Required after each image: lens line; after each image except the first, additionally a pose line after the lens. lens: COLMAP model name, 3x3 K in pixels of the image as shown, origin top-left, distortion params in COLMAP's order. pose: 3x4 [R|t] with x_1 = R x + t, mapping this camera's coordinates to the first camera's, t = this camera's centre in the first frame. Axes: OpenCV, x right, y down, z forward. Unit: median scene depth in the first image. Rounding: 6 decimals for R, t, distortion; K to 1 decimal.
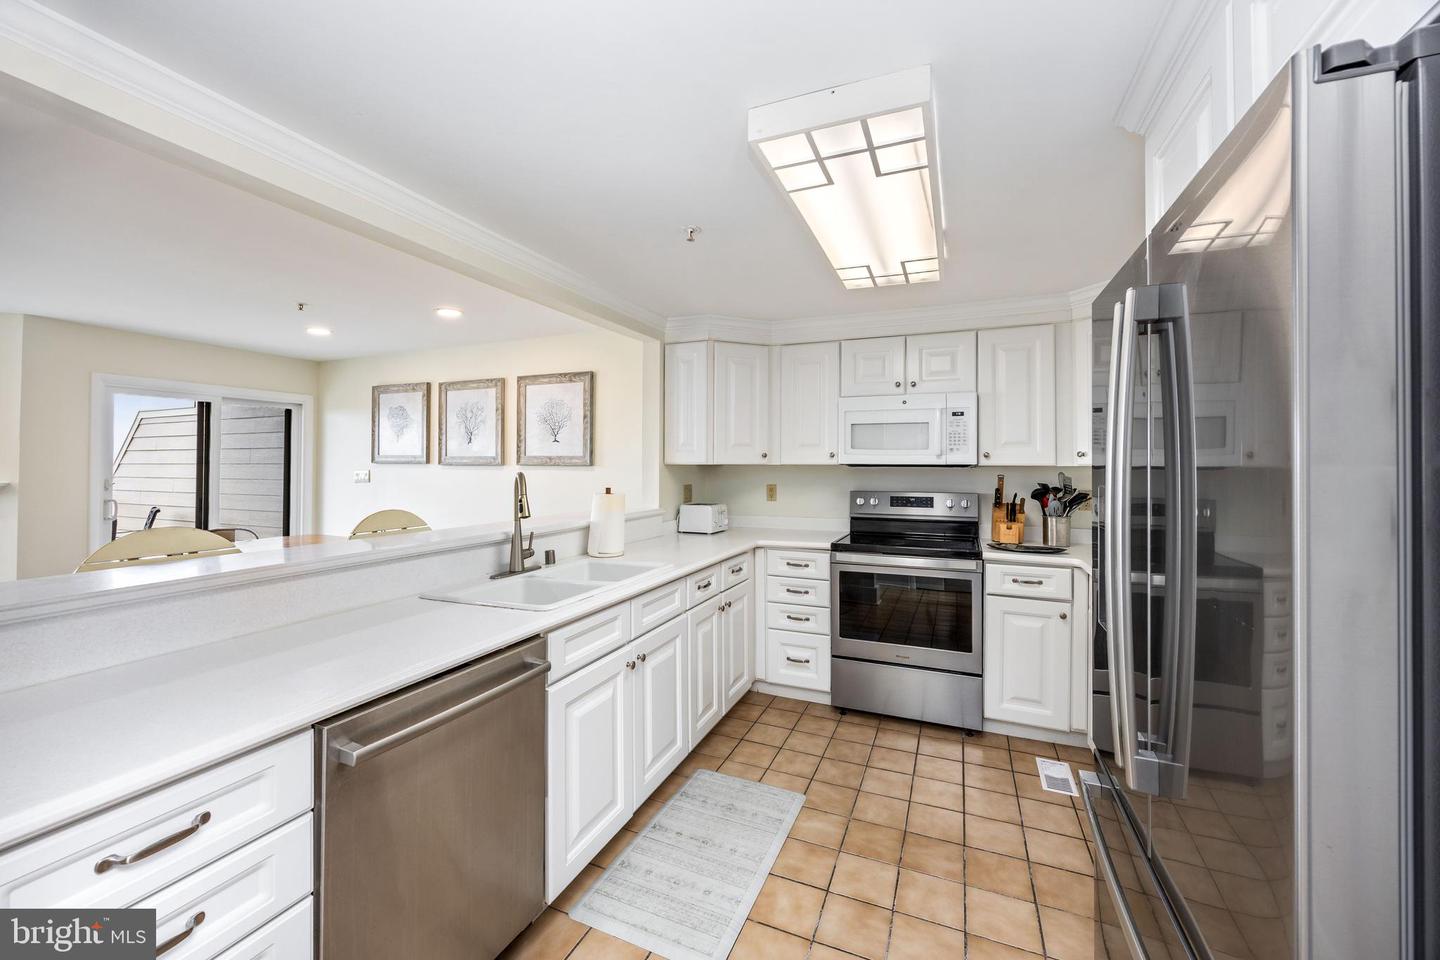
lens RADIAL K [[554.6, 0, 723.0], [0, 554.6, 462.9], [0, 0, 1]] dist [-0.004364, 0.000027]
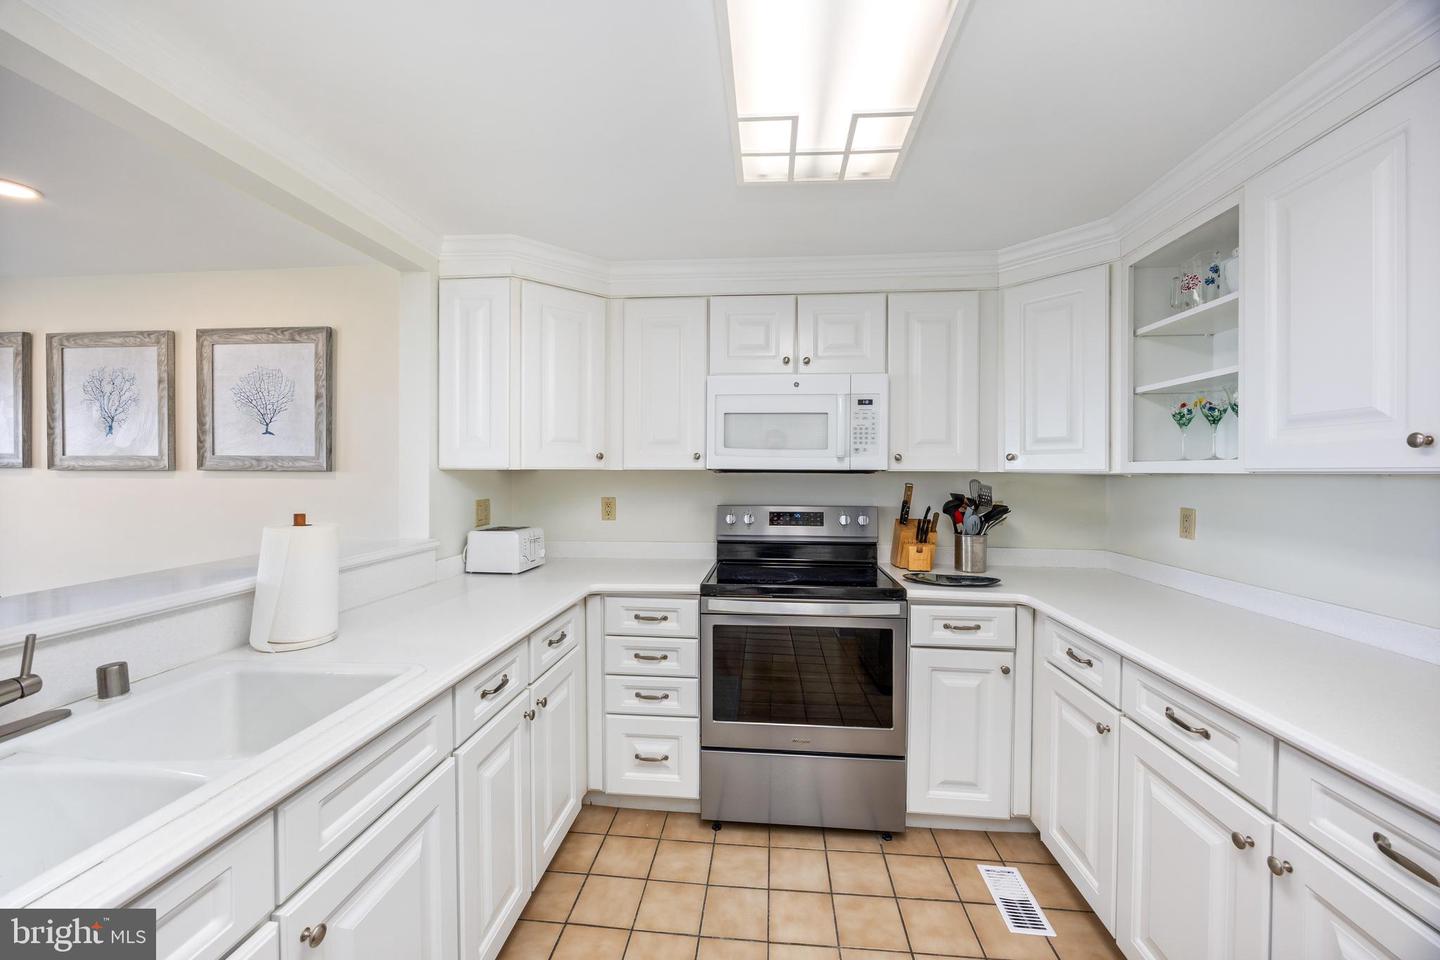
lens RADIAL K [[554.6, 0, 718.8], [0, 554.6, 476.1], [0, 0, 1]] dist [-0.004364, 0.000027]
pose [[0.955208, -0.002288, 0.295927, 0.013754], [-0.001824, 0.999906, 0.013616, 0.001255], [-0.295930, -0.013545, 0.955114, 0.333221]]
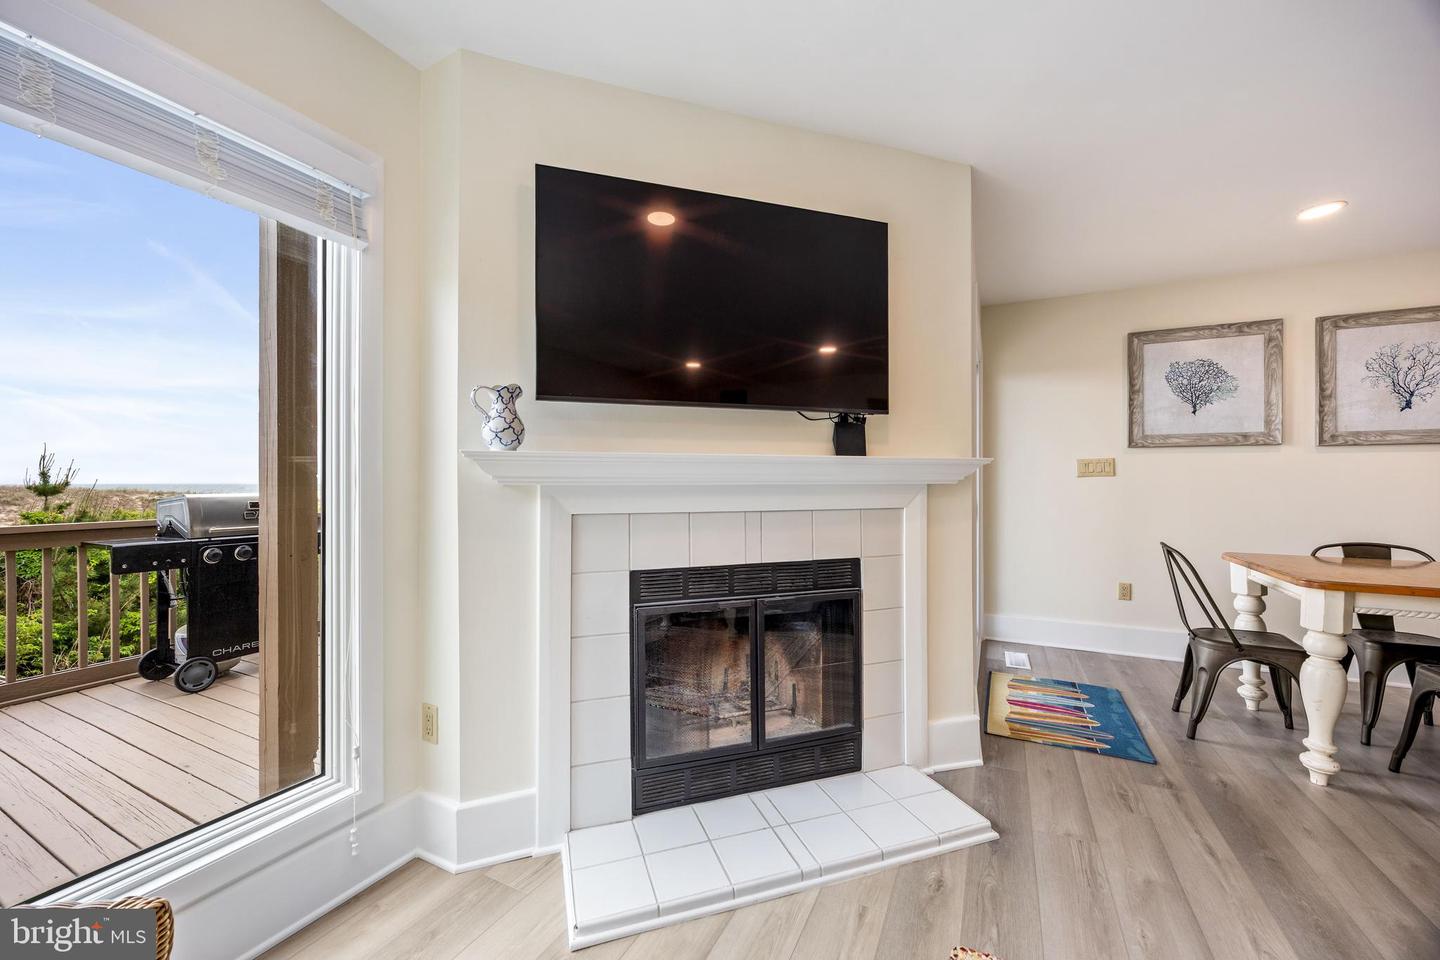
lens RADIAL K [[554.6, 0, 719.8], [0, 554.6, 468.6], [0, 0, 1]] dist [-0.004364, 0.000027]
pose [[0.997703, -0.021664, -0.064189, -1.401713], [0.021930, 0.999754, 0.003431, 0.026174], [0.064099, -0.004831, 0.997932, 0.325164]]
